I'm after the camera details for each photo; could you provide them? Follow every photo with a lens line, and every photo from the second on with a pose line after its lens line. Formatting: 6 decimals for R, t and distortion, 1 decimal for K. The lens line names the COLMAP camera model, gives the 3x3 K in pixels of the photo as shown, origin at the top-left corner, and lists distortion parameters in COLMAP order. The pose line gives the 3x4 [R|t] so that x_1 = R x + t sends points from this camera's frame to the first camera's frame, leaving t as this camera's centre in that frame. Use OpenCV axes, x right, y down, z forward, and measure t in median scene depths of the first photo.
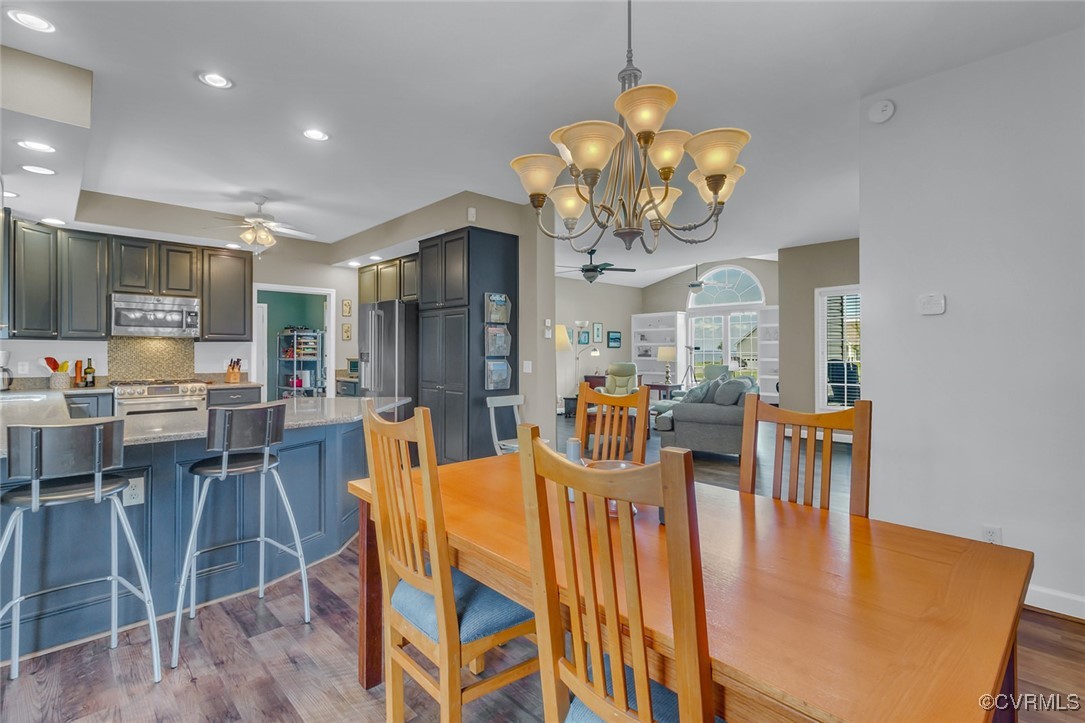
lens RADIAL K [[516.9, 0, 535.8], [0, 516.9, 353.1], [0, 0, 1]] dist [0.002071, 0.001426]
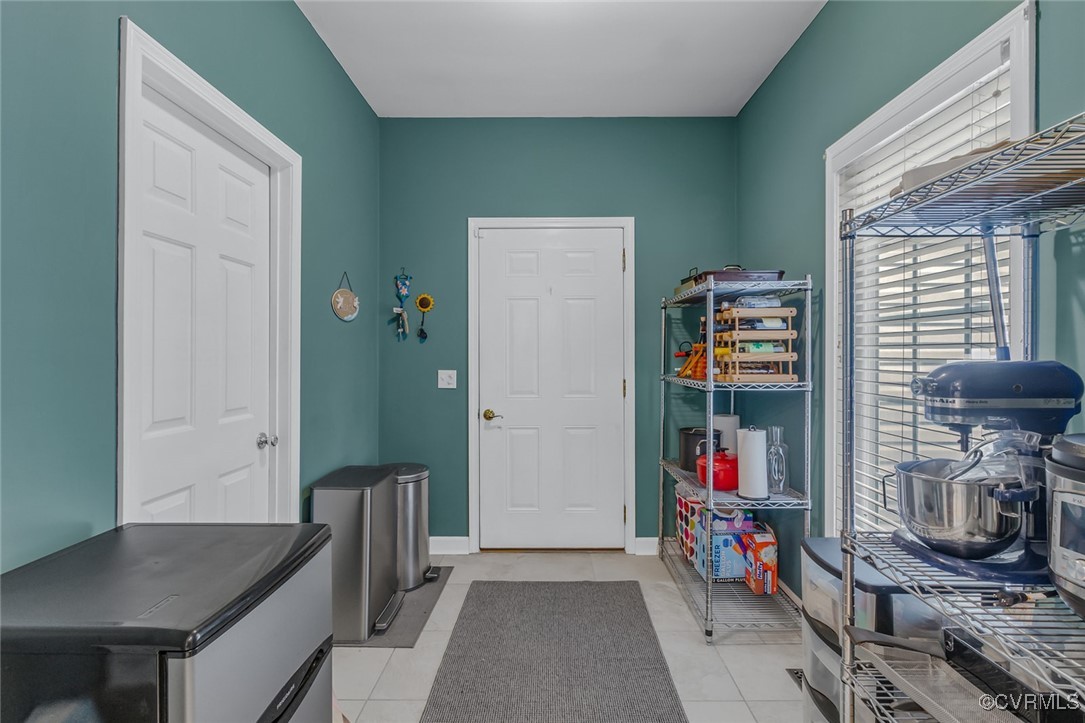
lens RADIAL K [[516.9, 0, 539.2], [0, 516.9, 355.1], [0, 0, 1]] dist [0.002071, 0.001426]
pose [[0.719594, -0.001370, -0.694394, -0.563752], [0.003121, 0.999994, 0.001261, -0.006131], [0.694389, -0.003075, 0.719594, 1.223509]]
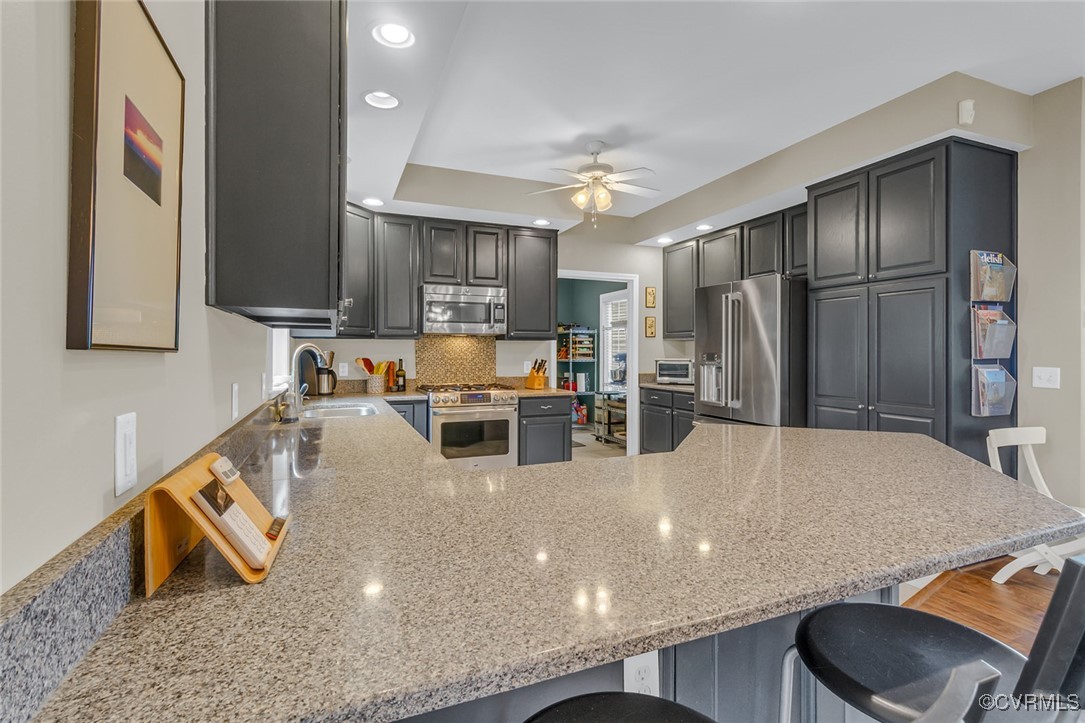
lens RADIAL K [[516.9, 0, 550.6], [0, 516.9, 355.1], [0, 0, 1]] dist [0.002071, 0.001426]
pose [[0.936352, 0.001132, -0.351061, -0.300333], [0.000080, 0.999994, 0.003438, -0.000168], [0.351062, -0.003248, 0.936346, 0.251571]]
